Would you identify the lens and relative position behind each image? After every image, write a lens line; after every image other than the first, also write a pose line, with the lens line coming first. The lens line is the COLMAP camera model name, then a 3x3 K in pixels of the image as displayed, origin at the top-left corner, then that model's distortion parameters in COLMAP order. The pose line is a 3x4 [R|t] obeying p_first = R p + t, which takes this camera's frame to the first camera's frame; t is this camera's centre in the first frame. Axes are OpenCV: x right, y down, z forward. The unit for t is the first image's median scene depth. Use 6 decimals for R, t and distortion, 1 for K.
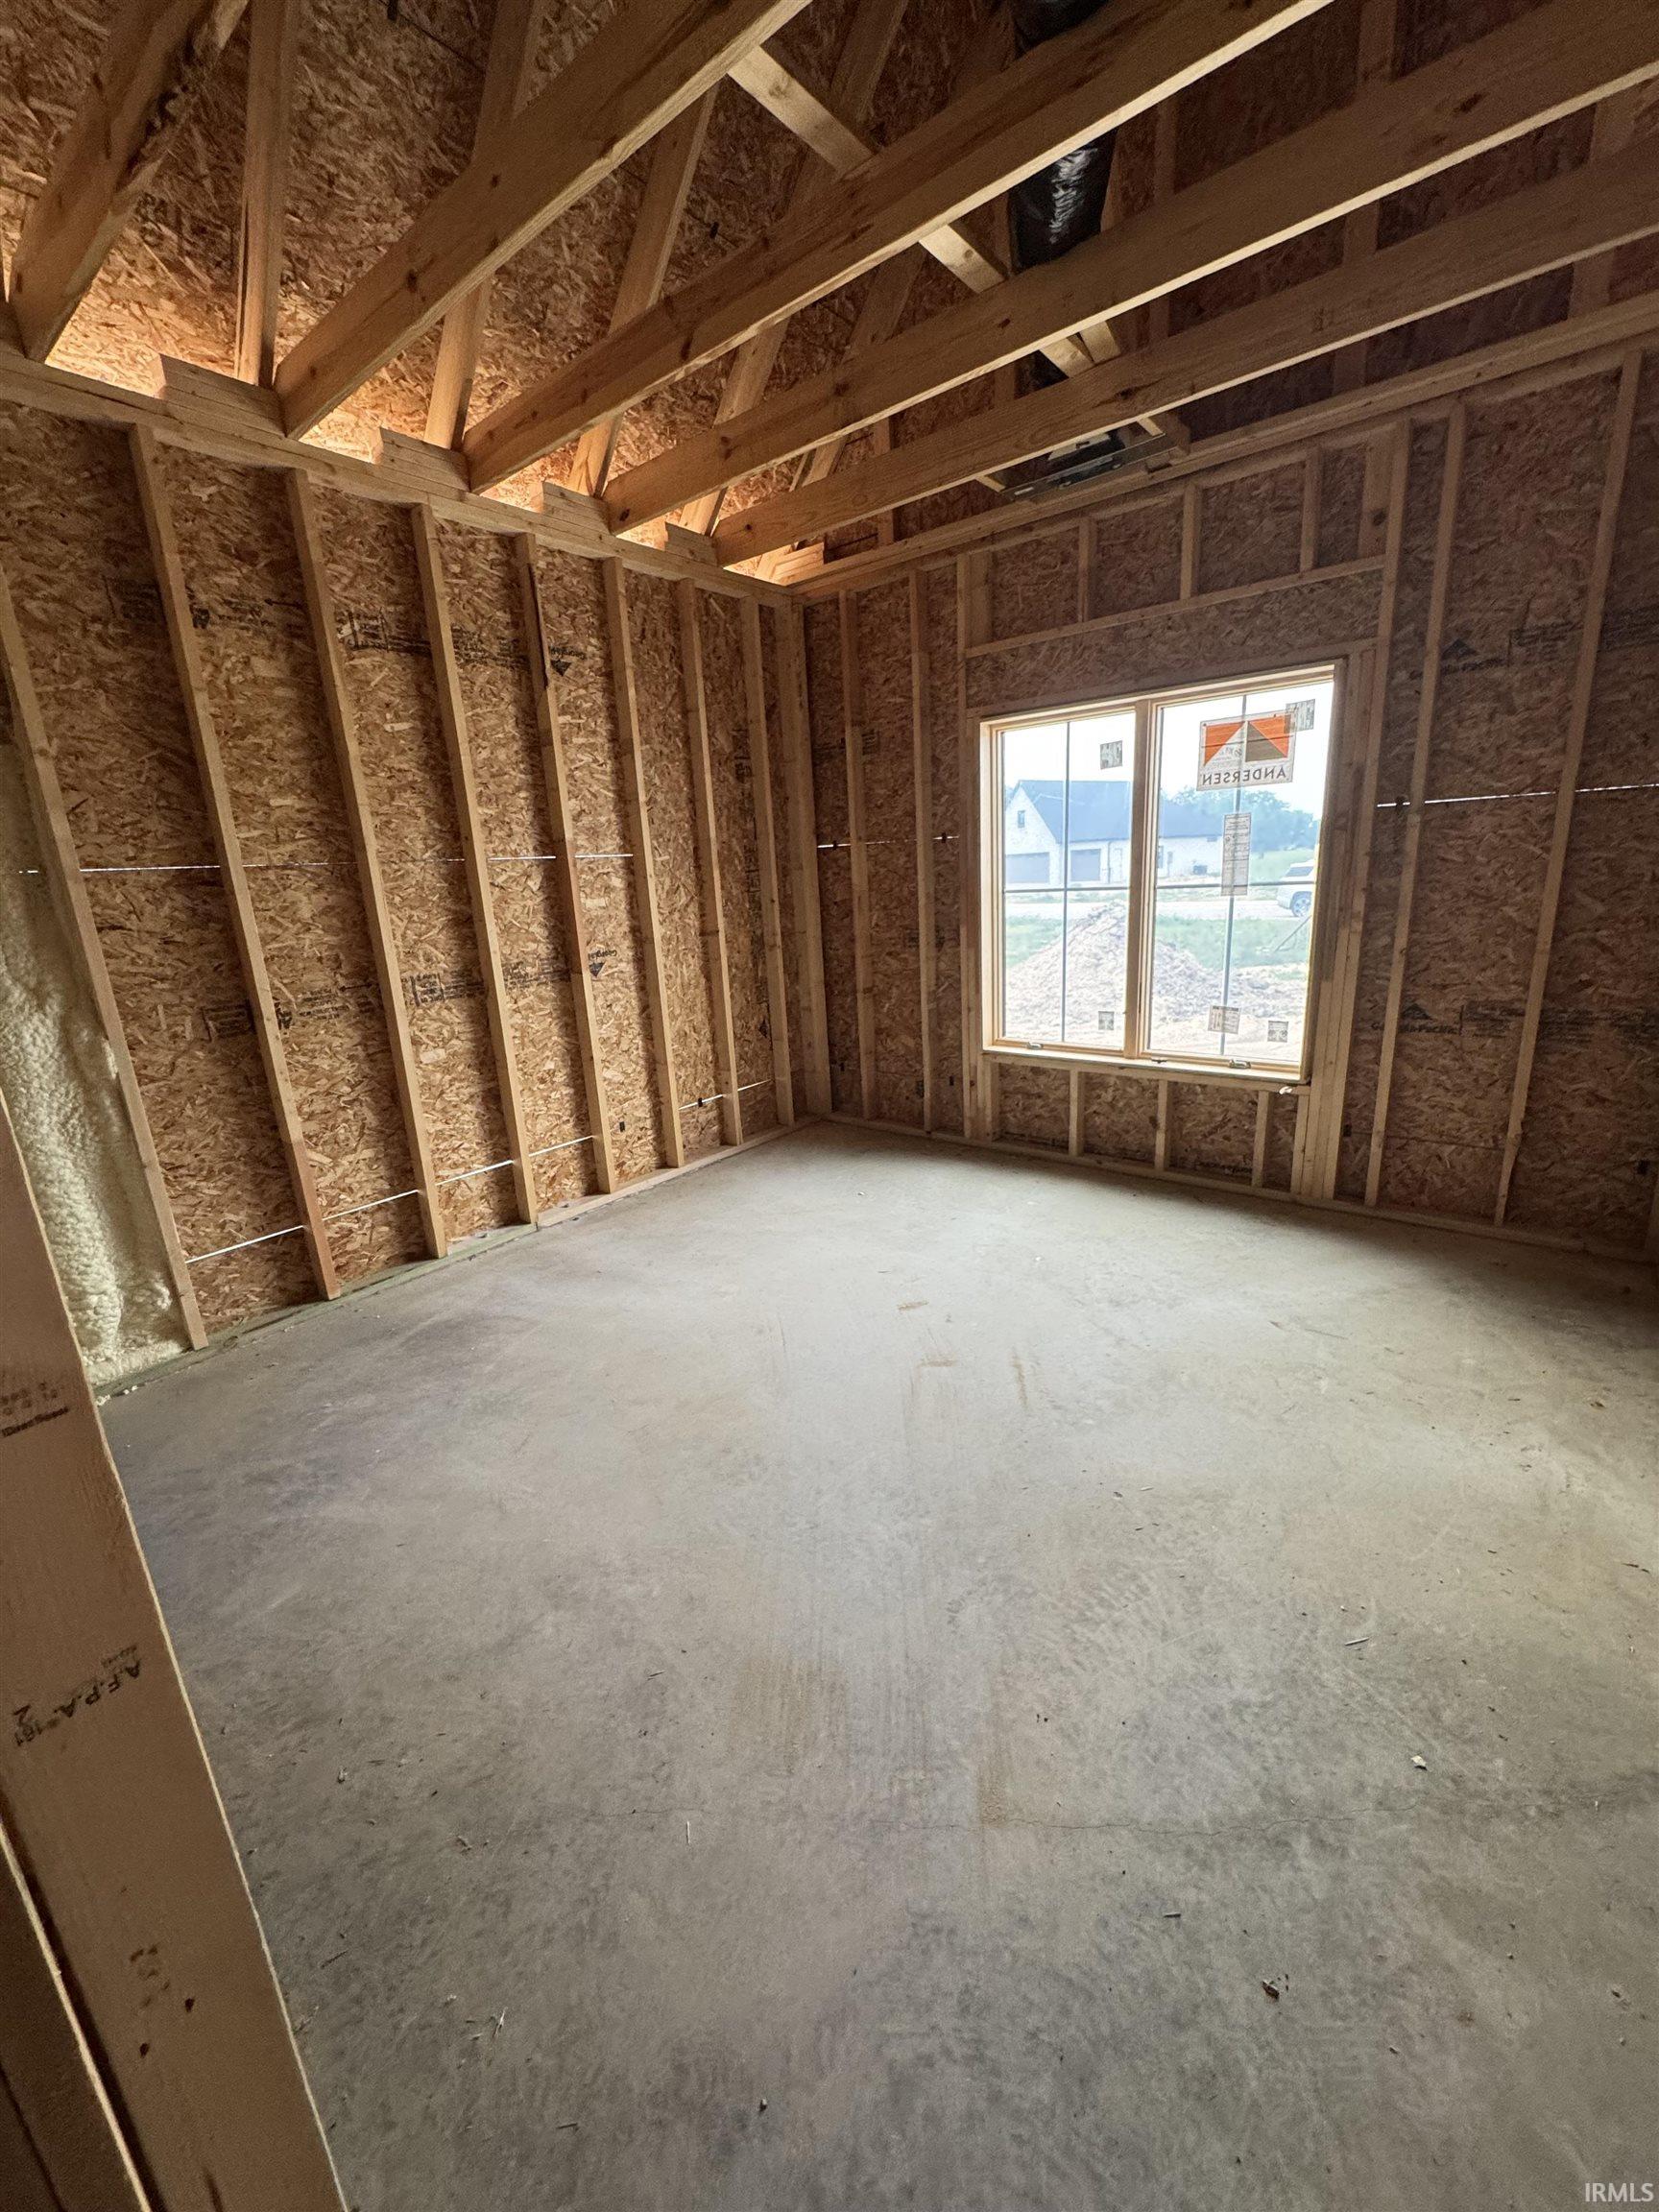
lens RADIAL K [[882.3, 0, 826.7], [0, 882.3, 1107.0], [0, 0, 1]] dist [-0.000221, -0.000446]
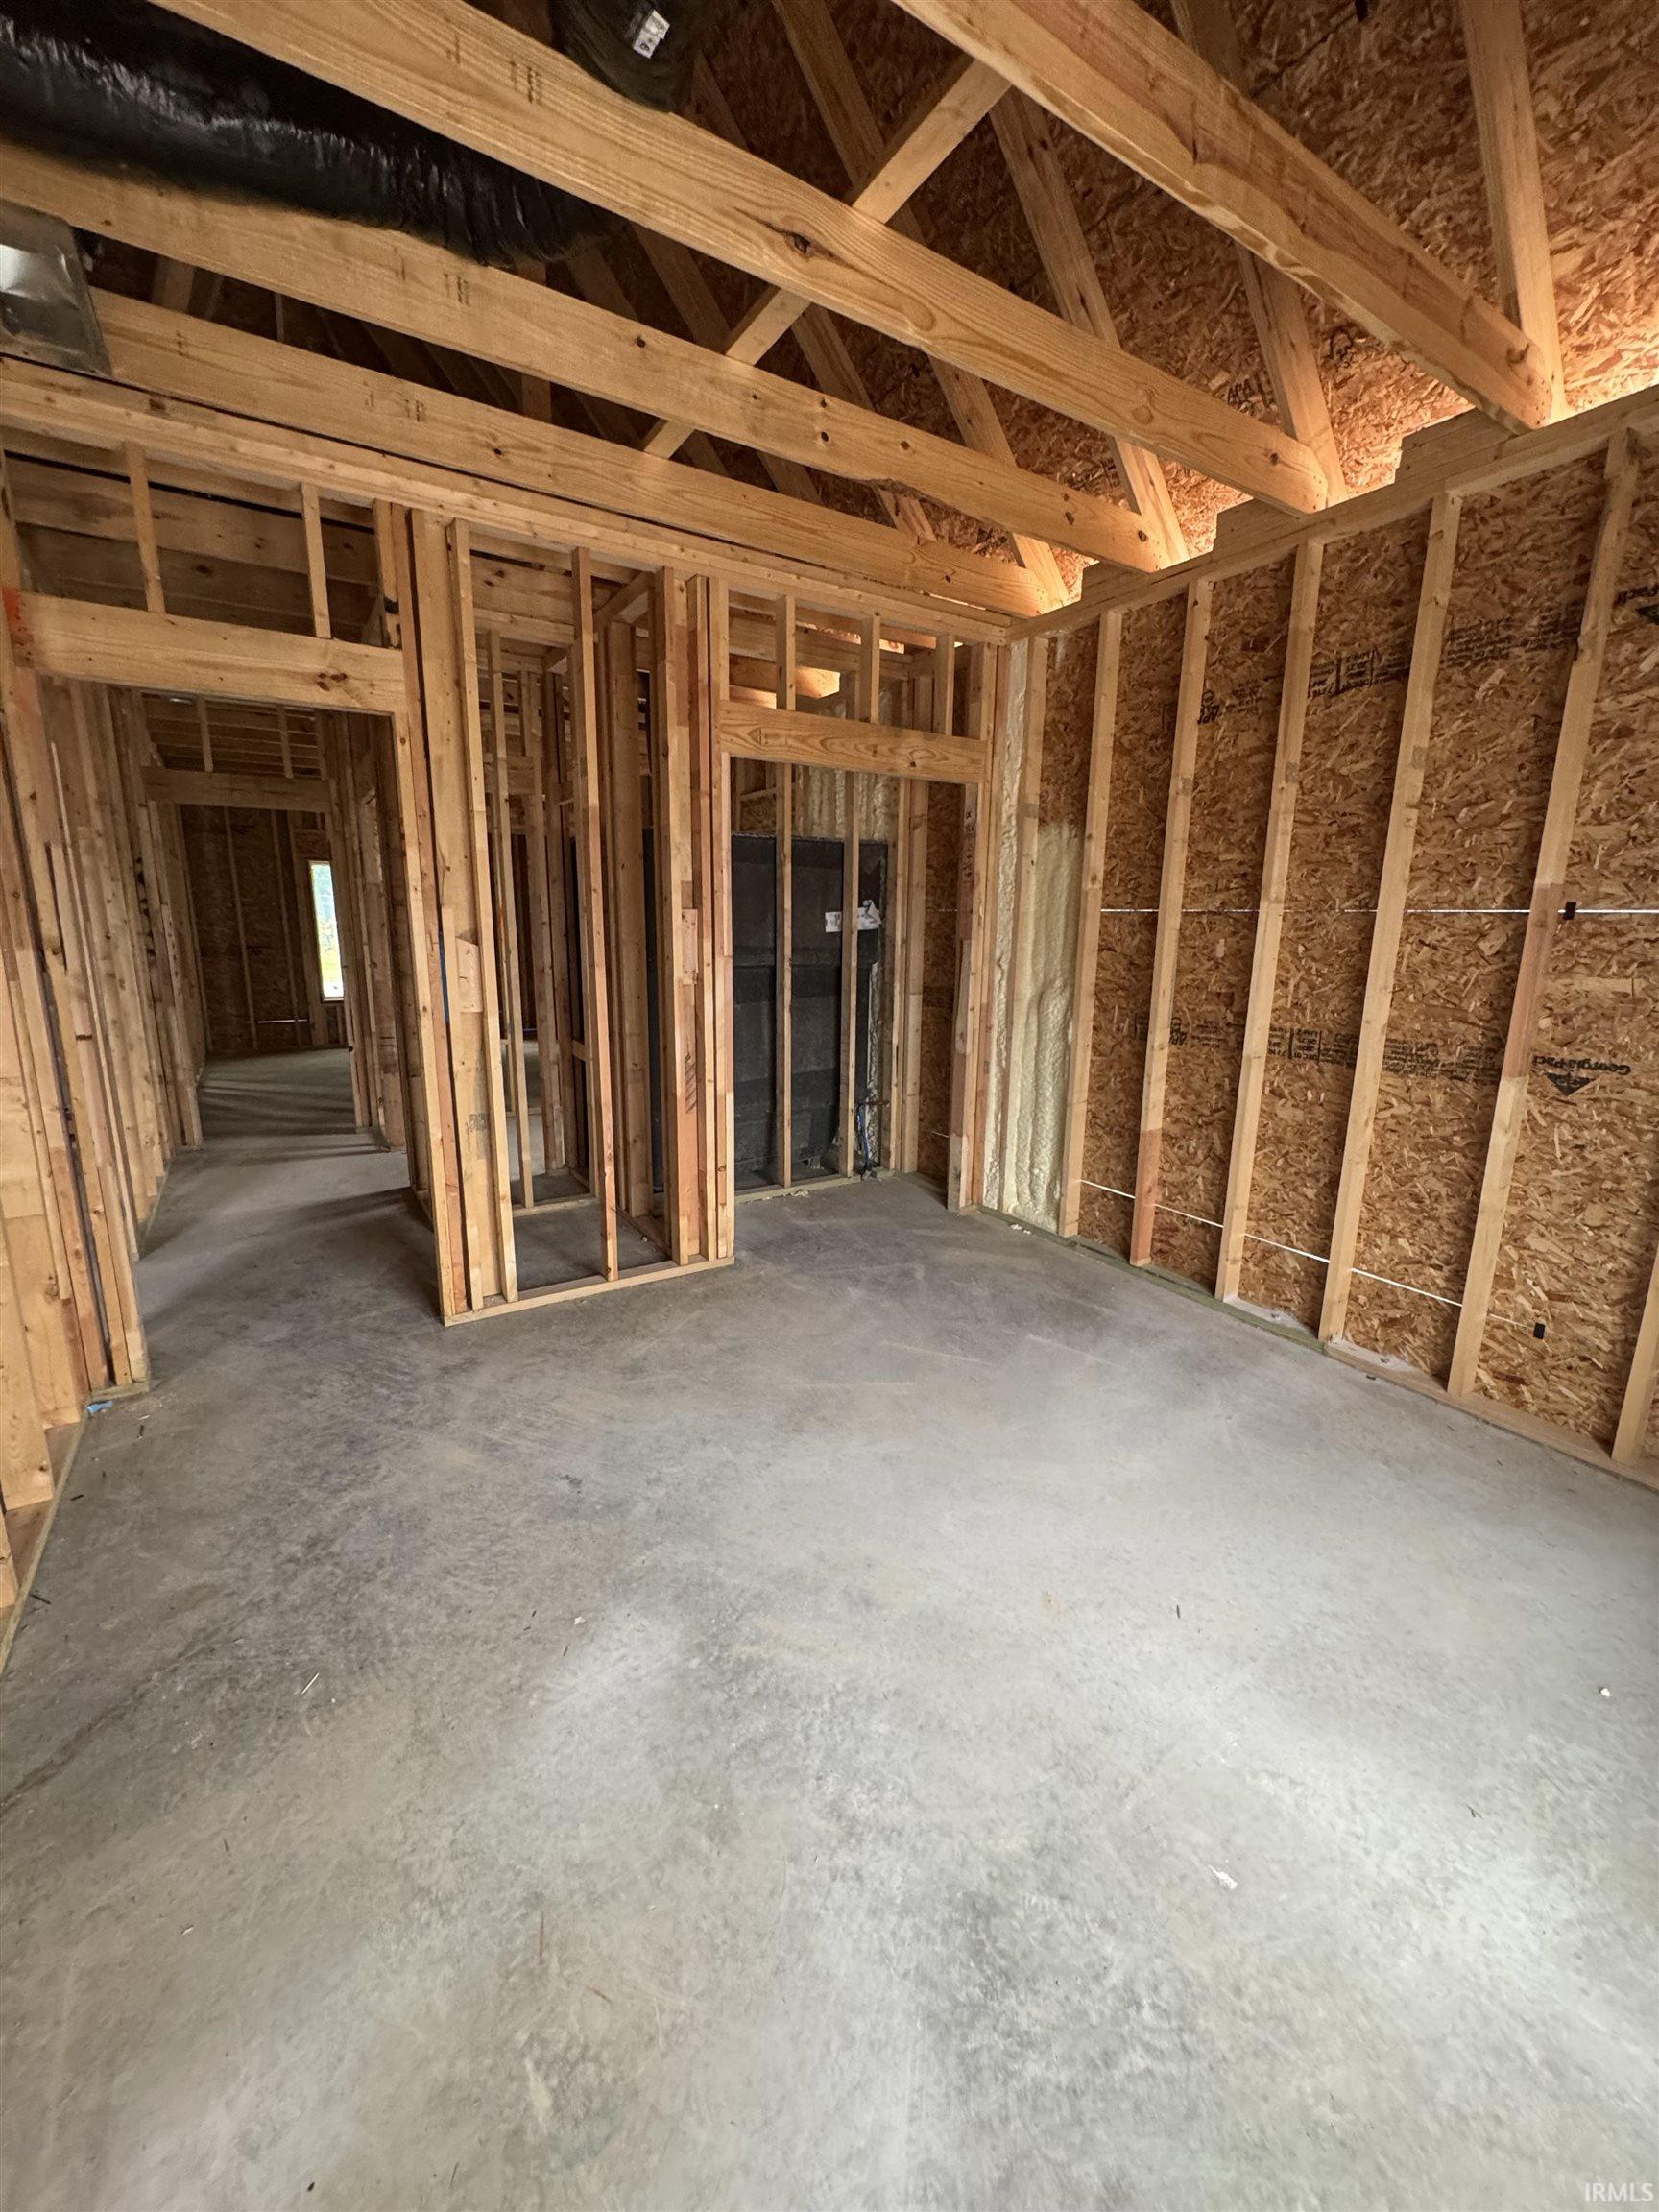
lens RADIAL K [[882.3, 0, 826.7], [0, 882.3, 1107.0], [0, 0, 1]] dist [-0.000221, -0.000446]
pose [[-0.316385, 0.247416, -0.915798, 0.668126], [-0.241019, 0.912745, 0.329857, -0.297980], [0.917502, 0.325087, -0.229147, 0.879542]]
